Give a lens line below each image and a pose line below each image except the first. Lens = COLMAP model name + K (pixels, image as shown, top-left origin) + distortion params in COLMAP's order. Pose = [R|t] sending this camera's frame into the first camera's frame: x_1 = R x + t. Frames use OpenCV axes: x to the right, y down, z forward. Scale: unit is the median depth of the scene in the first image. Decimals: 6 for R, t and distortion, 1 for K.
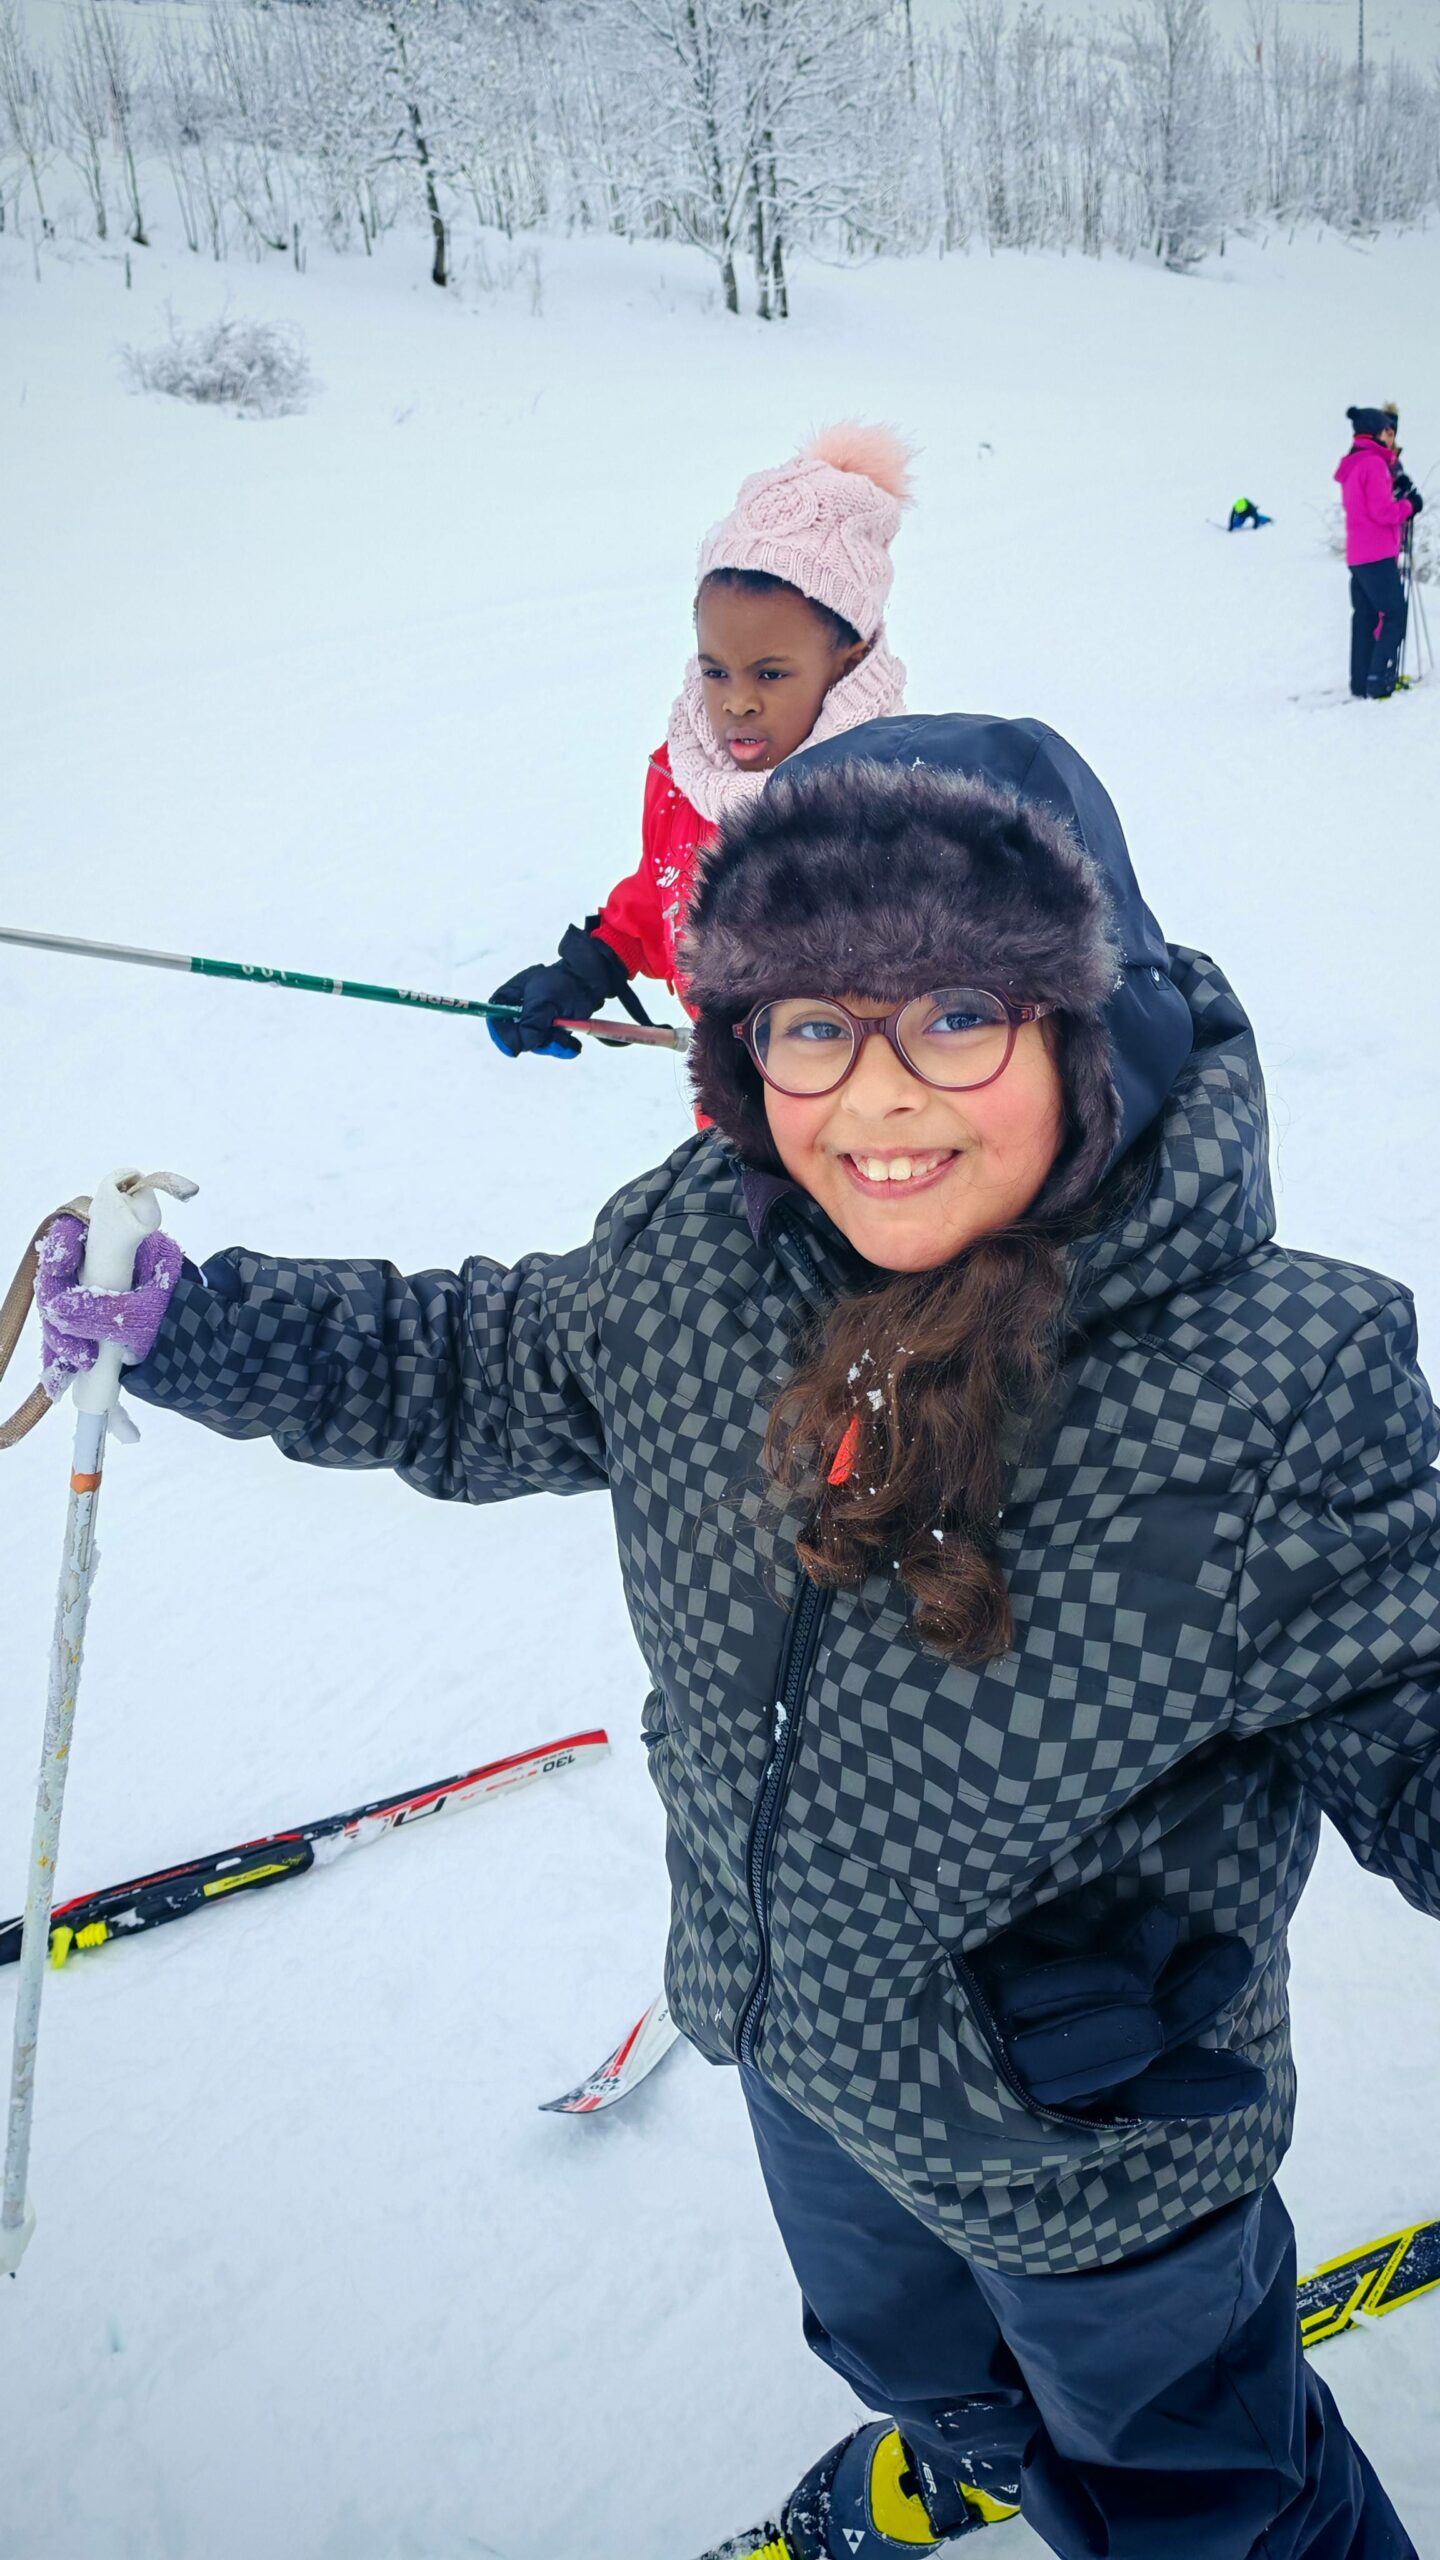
lens RADIAL K [[2000.3, 0, 717.0], [0, 2000.3, 1301.5], [0, 0, 1]] dist [-0.002441, 0.011789]
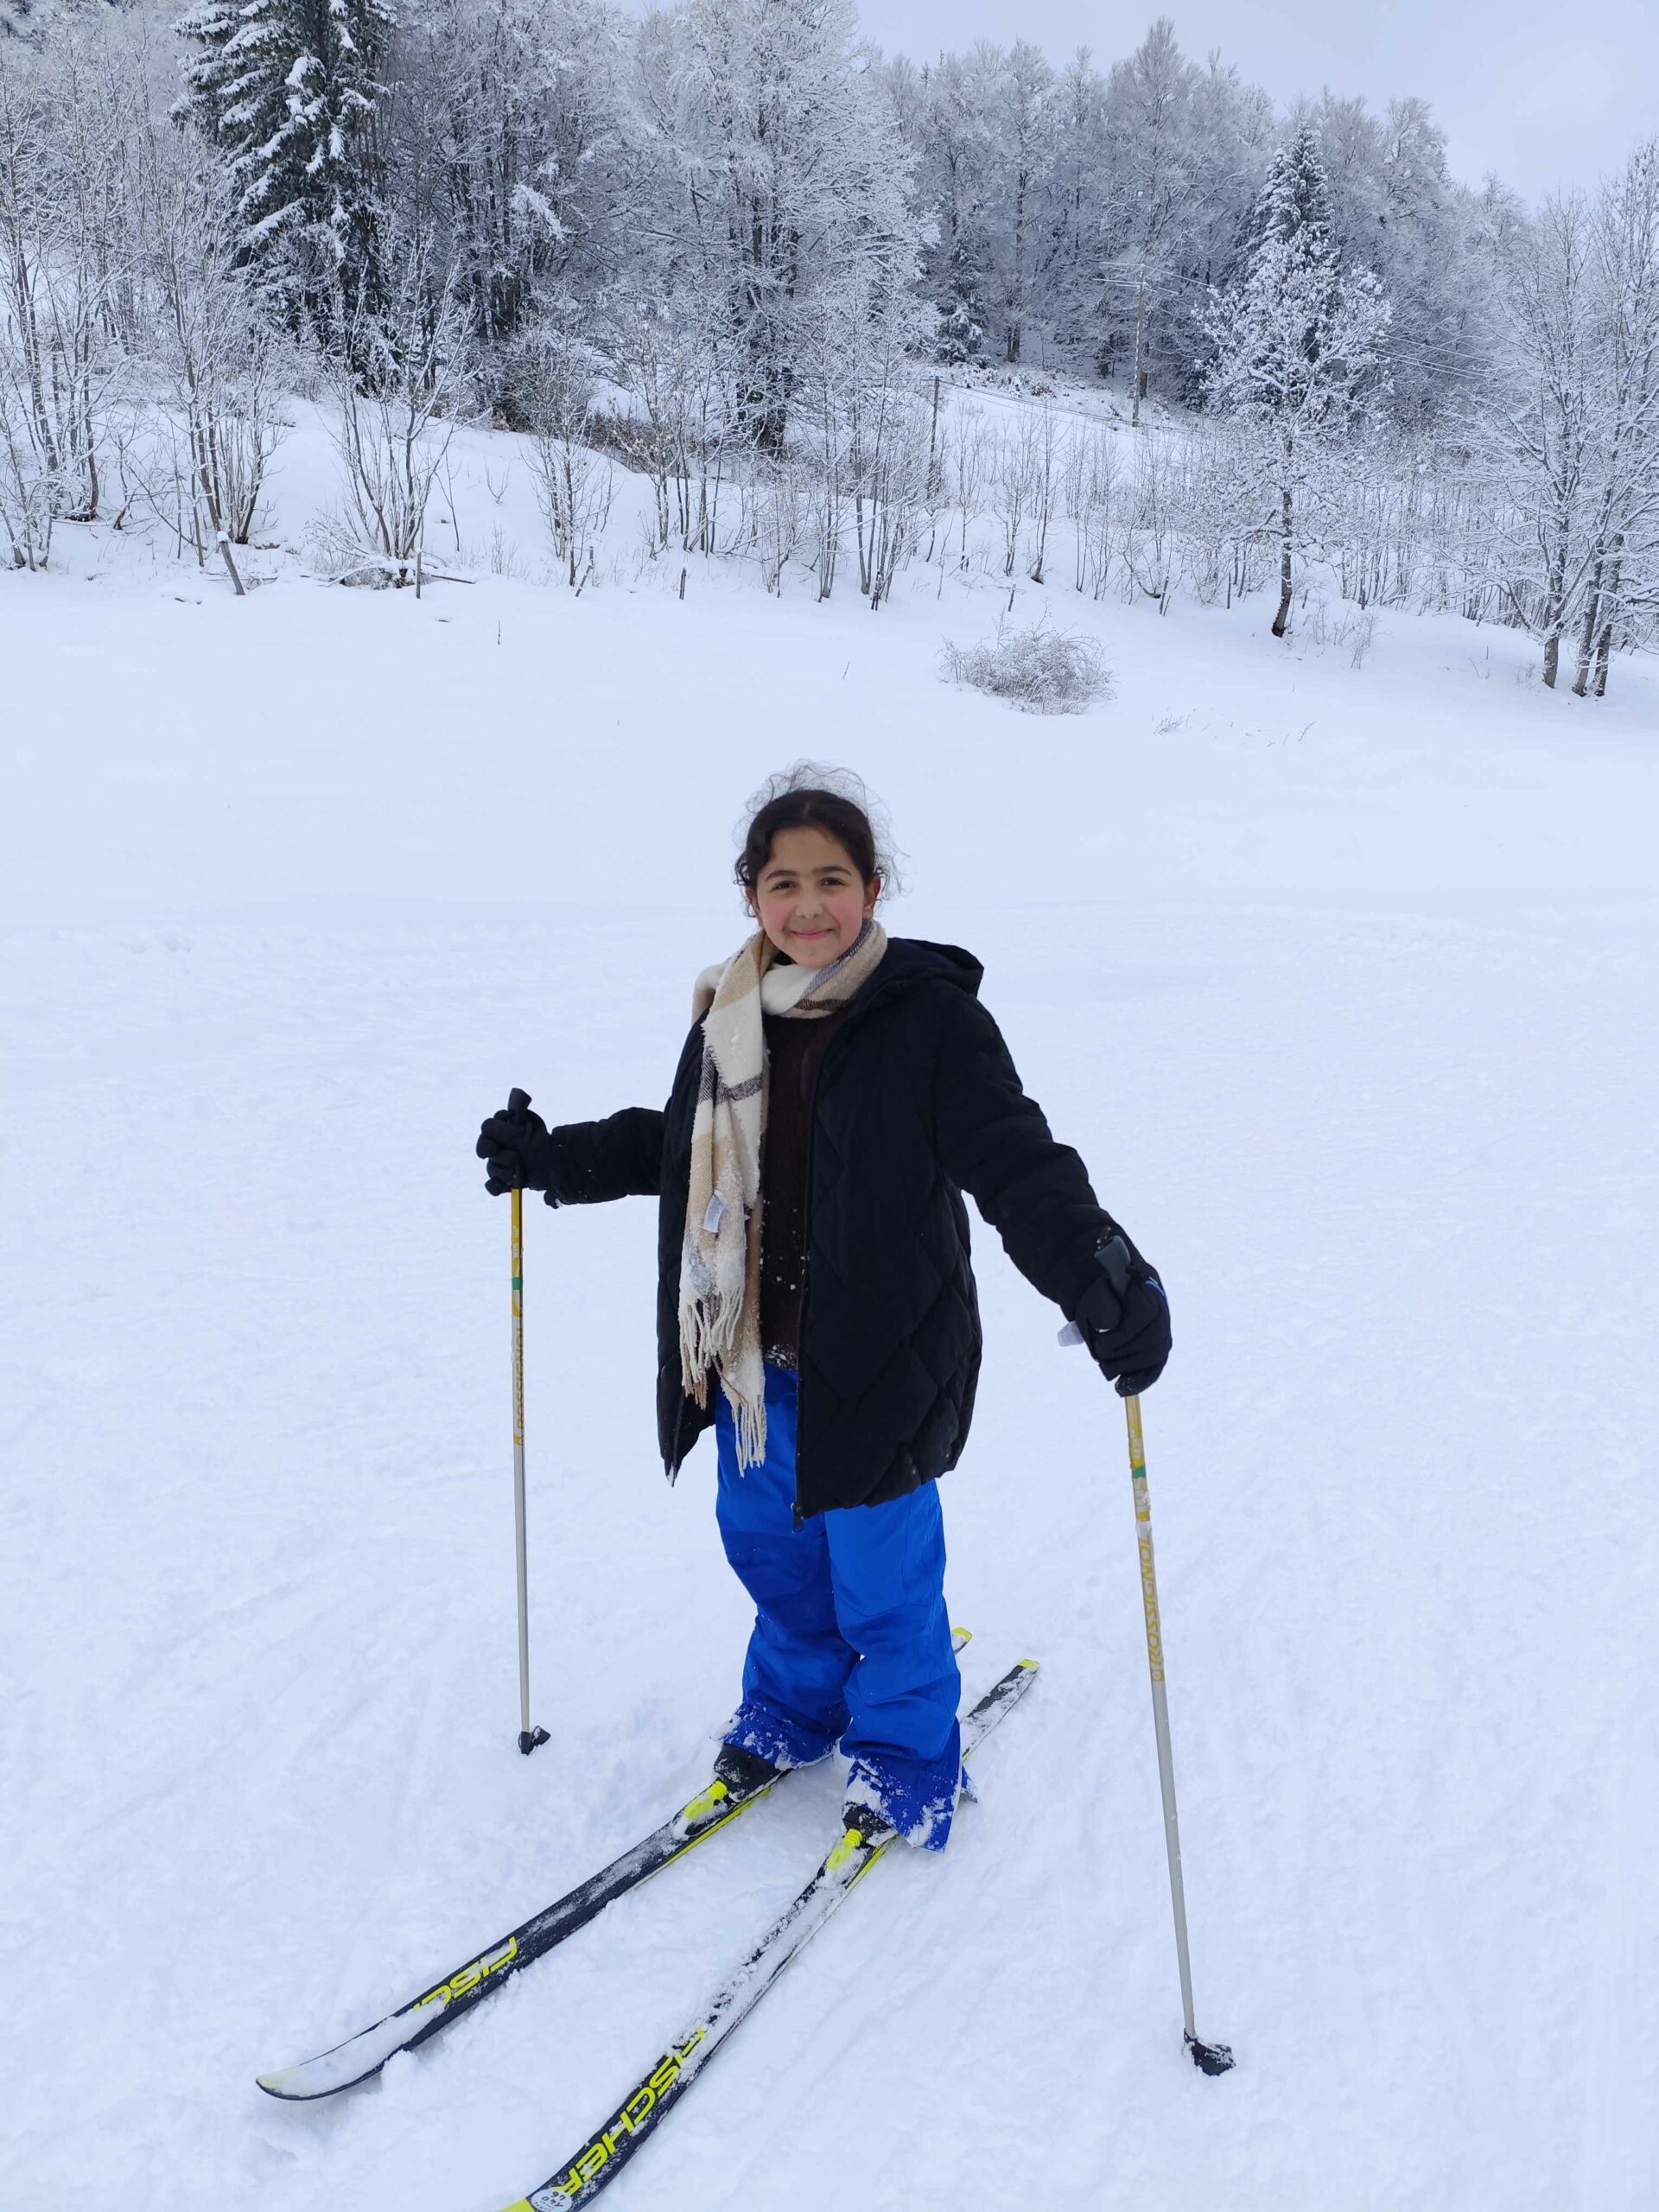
lens RADIAL K [[1482.7, 0, 818.3], [0, 1482.7, 1134.0], [0, 0, 1]] dist [0.009930, -0.027798]
pose [[0.882212, 0.229983, -0.410864, 0.044849], [-0.292125, 0.951696, -0.094540, -0.068998], [0.369275, 0.203428, 0.906782, 0.168618]]
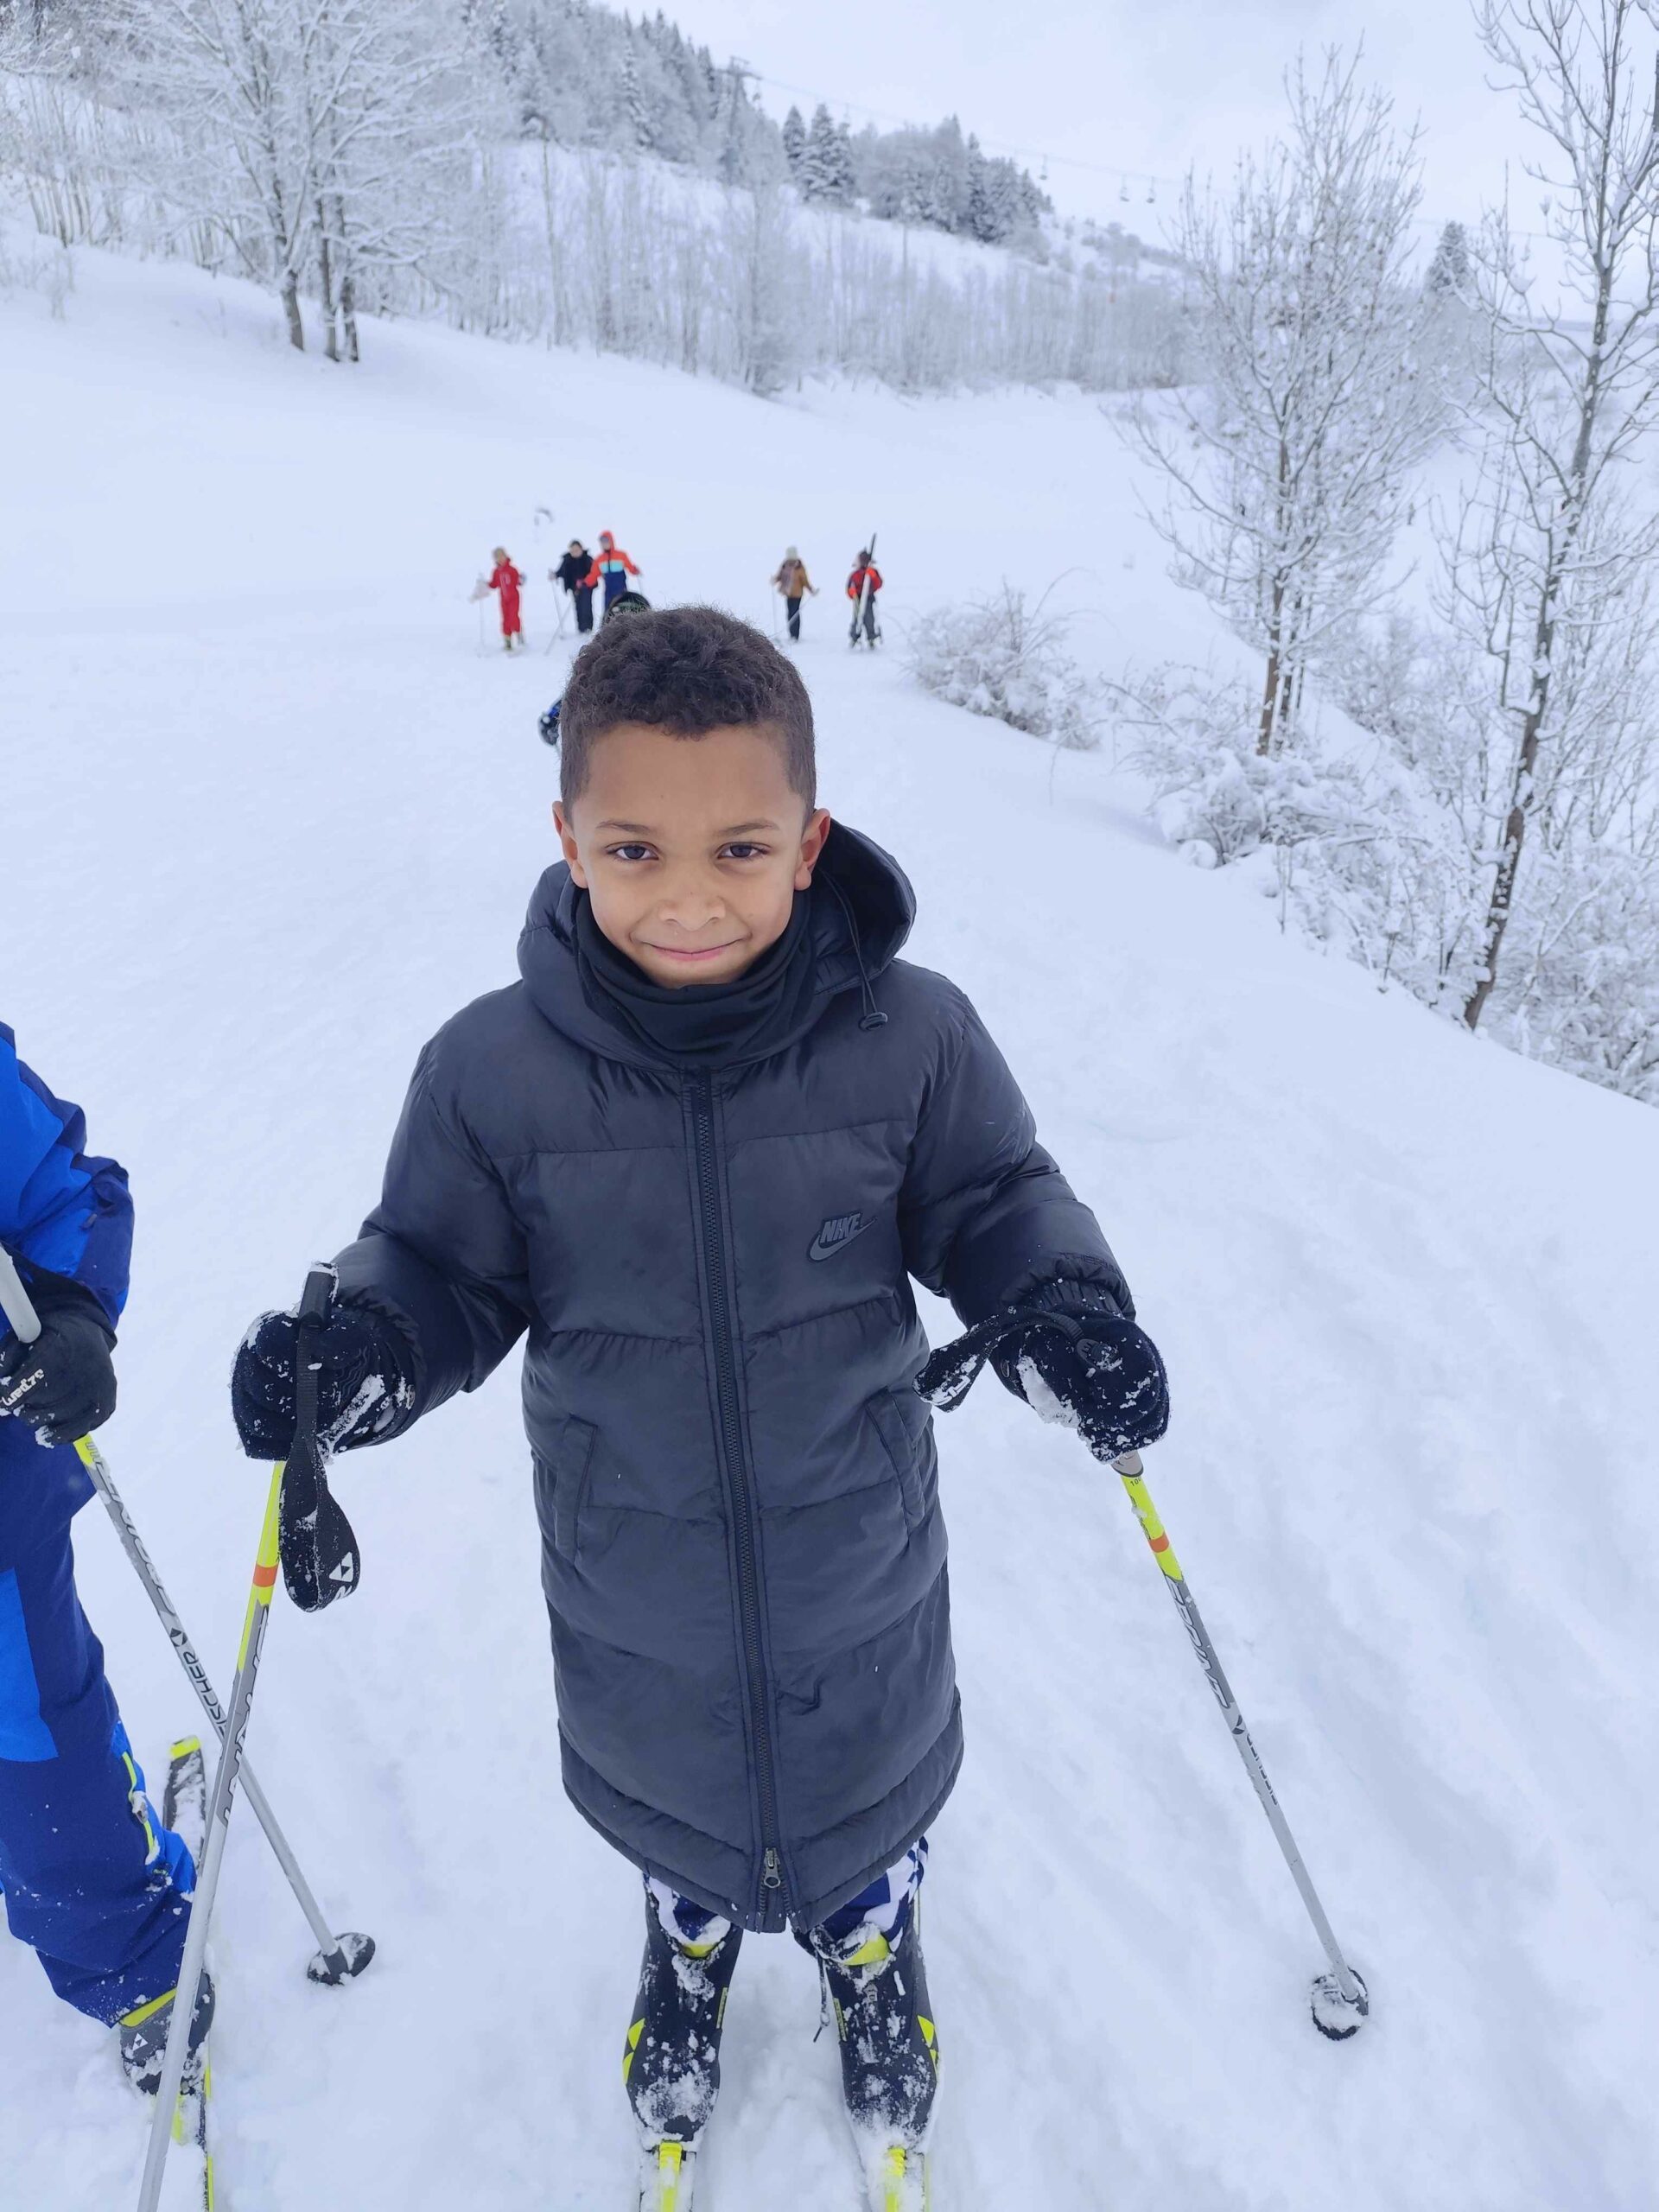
lens RADIAL K [[1481.8, 0, 829.5], [0, 1481.8, 1106.0], [0, 0, 1]] dist [0.005796, -0.024996]
pose [[0.965095, 0.011853, 0.261631, 0.072139], [-0.002507, 0.999348, -0.036024, -0.106051], [-0.261888, 0.034111, 0.964495, 0.259674]]
